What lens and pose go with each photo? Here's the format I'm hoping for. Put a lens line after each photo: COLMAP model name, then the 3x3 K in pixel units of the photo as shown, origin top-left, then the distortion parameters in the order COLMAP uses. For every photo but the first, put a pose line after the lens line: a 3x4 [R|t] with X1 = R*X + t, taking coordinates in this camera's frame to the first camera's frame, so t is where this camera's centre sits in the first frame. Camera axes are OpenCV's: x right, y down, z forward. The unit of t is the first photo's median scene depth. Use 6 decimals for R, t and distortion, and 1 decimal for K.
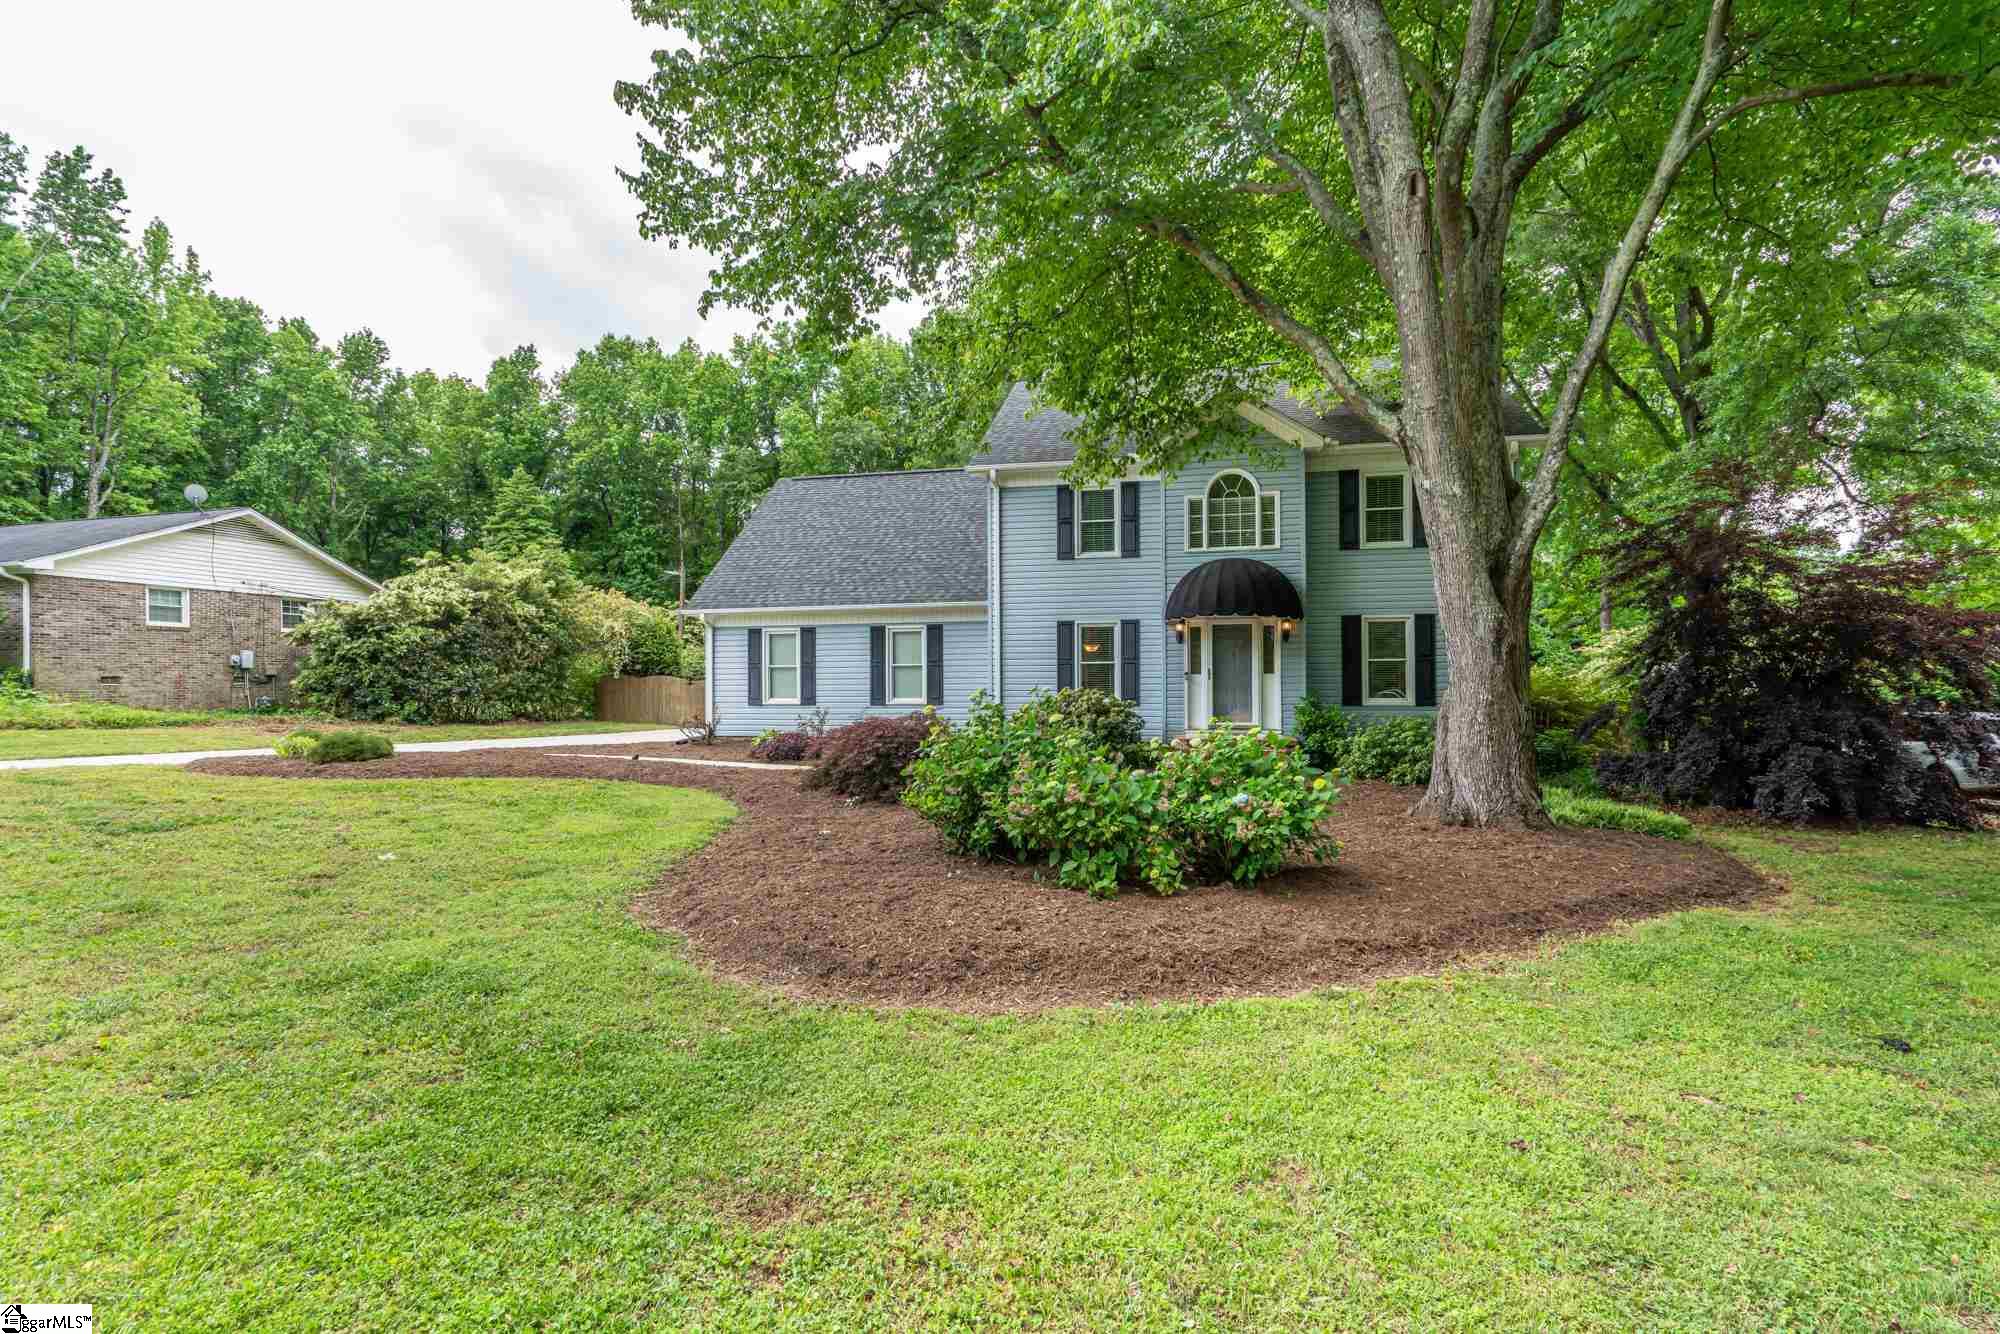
lens RADIAL K [[912.4, 0, 992.9], [0, 912.4, 676.2], [0, 0, 1]] dist [-0.013080, 0.000041]
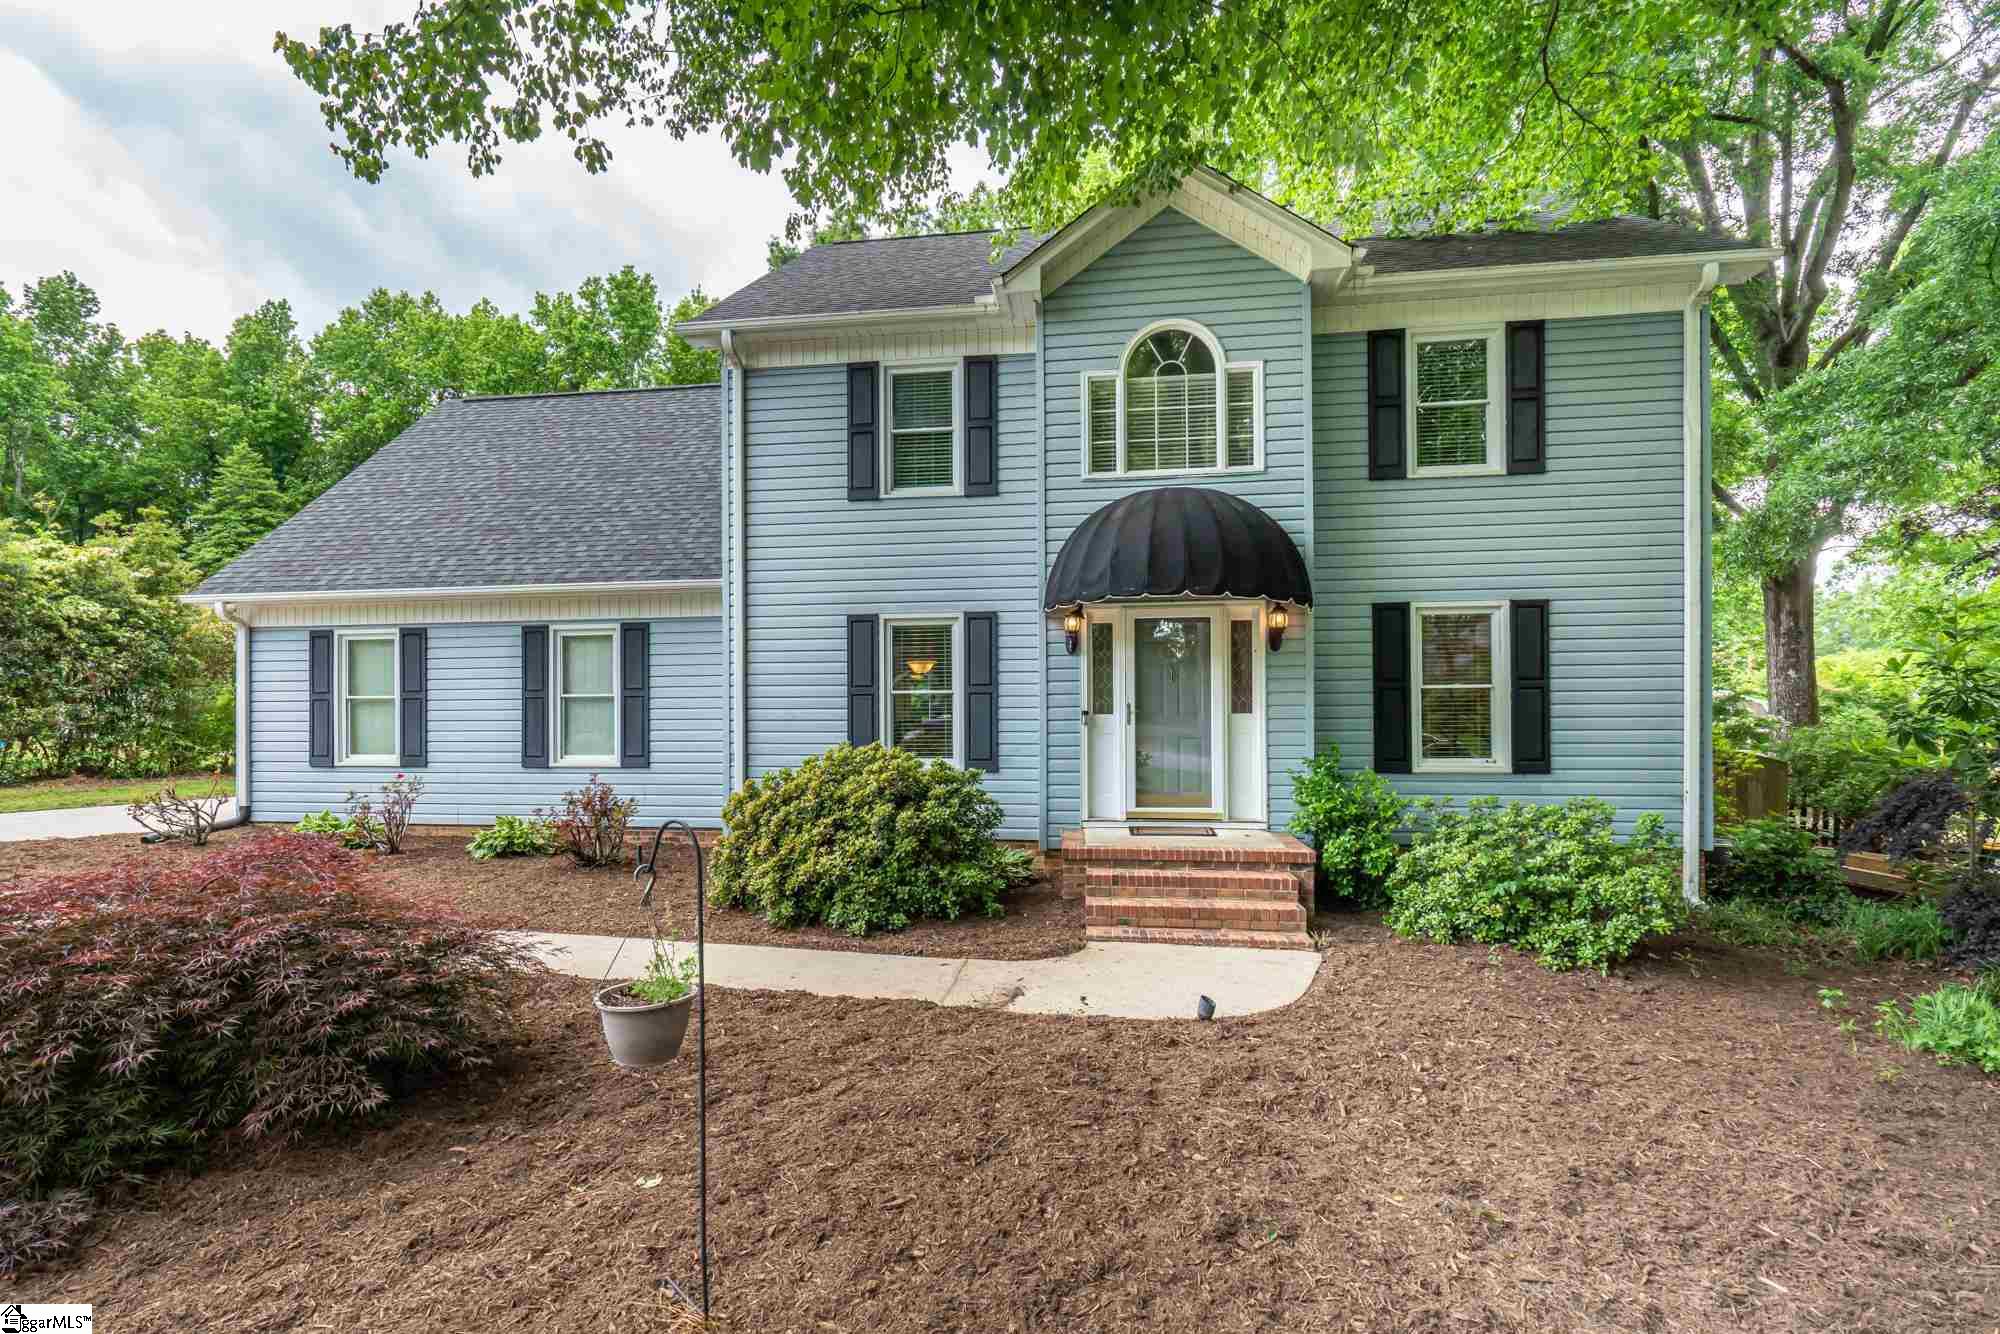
lens RADIAL K [[949.7, 0, 942.8], [0, 949.7, 703.7], [0, 0, 1]] dist [-0.001240, -0.000072]
pose [[0.997471, -0.000506, 0.071071, 0.086440], [0.000557, 1.000000, -0.000702, -0.007021], [-0.071070, 0.000740, 0.997471, 0.433088]]
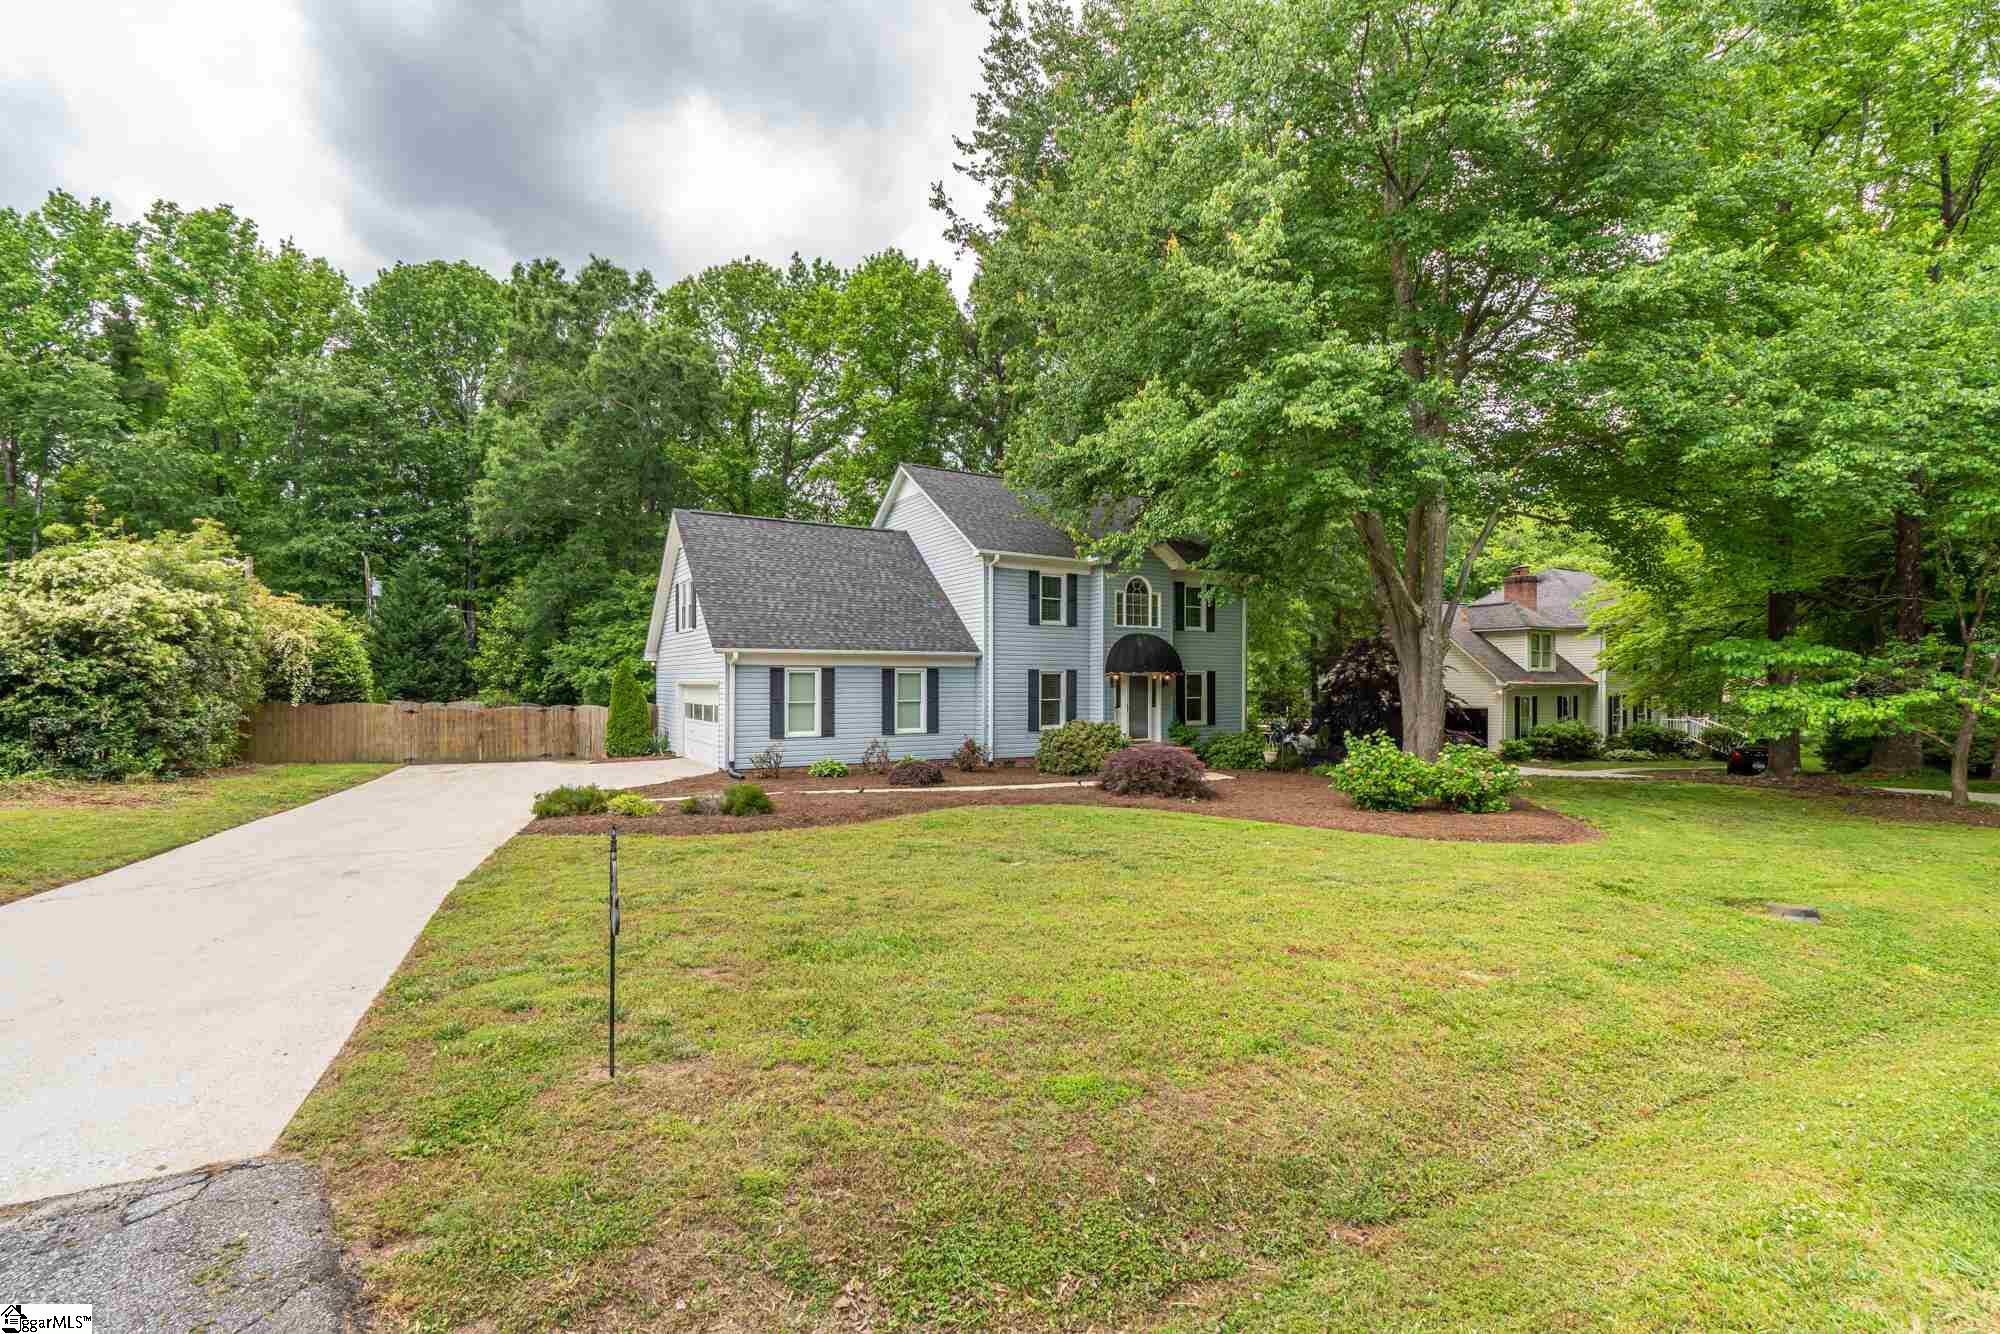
lens RADIAL K [[940.3, 0, 1025.7], [0, 940.3, 699.5], [0, 0, 1]] dist [-0.002310, 0.000189]
pose [[0.705000, -0.006401, 0.709178, -0.937467], [-0.005710, 0.999876, 0.014702, -0.035352], [-0.709184, -0.014414, 0.704876, 0.001166]]
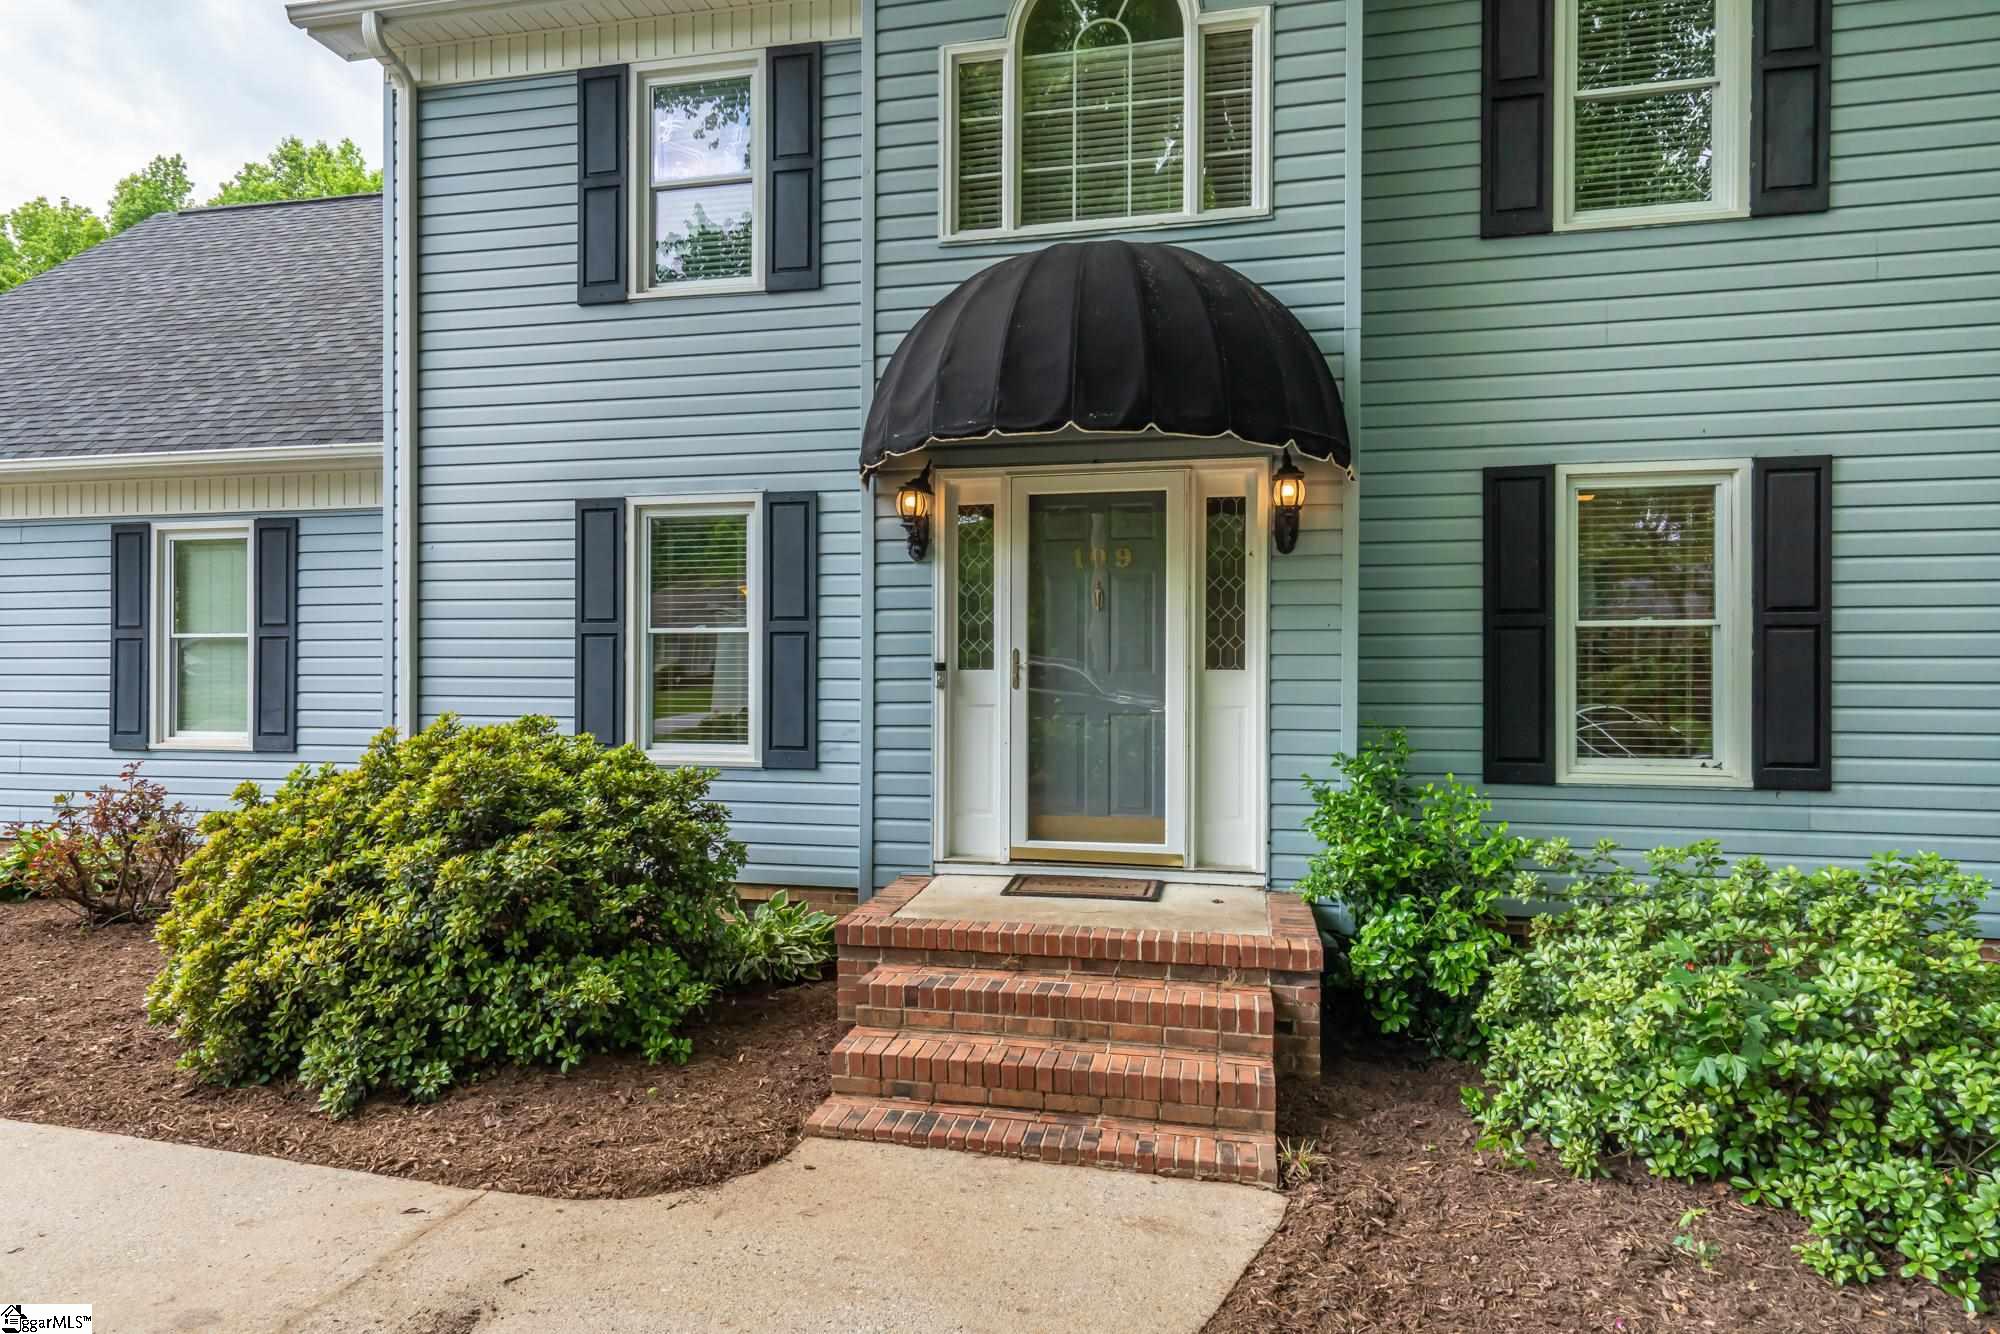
lens RADIAL K [[1173.7, 0, 947.8], [0, 1173.7, 673.4], [0, 0, 1]] dist [0.015717, -0.001051]
pose [[0.999971, 0.007638, -0.000795, 0.200340], [-0.007634, 0.999960, 0.004582, -0.002179], [0.000830, -0.004576, 0.999989, 0.586439]]
